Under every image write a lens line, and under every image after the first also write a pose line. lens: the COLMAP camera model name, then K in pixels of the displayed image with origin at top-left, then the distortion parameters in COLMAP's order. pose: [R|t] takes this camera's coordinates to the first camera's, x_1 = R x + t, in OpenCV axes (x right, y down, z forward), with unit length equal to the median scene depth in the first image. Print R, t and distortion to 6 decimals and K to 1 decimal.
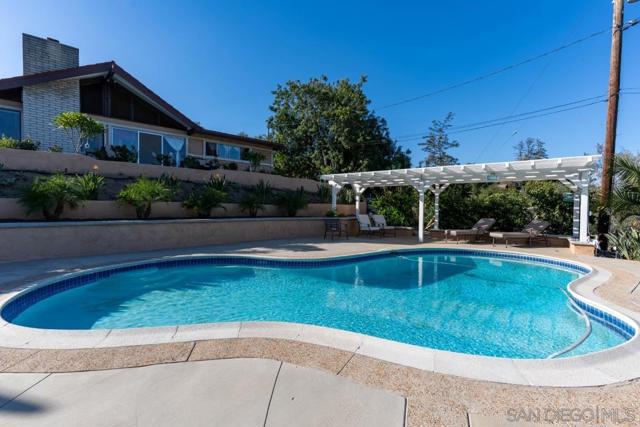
lens RADIAL K [[303.6, 0, 317.9], [0, 303.6, 217.6], [0, 0, 1]] dist [0.002498, 0.000684]
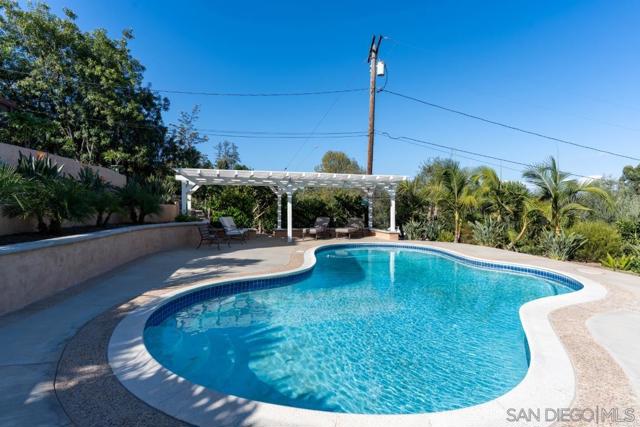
lens RADIAL K [[332.4, 0, 320.0], [0, 332.4, 213.5], [0, 0, 1]] dist [0.021012, 0.000139]
pose [[0.592915, -0.020571, 0.805002, -0.486566], [0.024782, 0.999666, 0.007292, -0.021634], [-0.804883, 0.015626, 0.593227, 0.217687]]
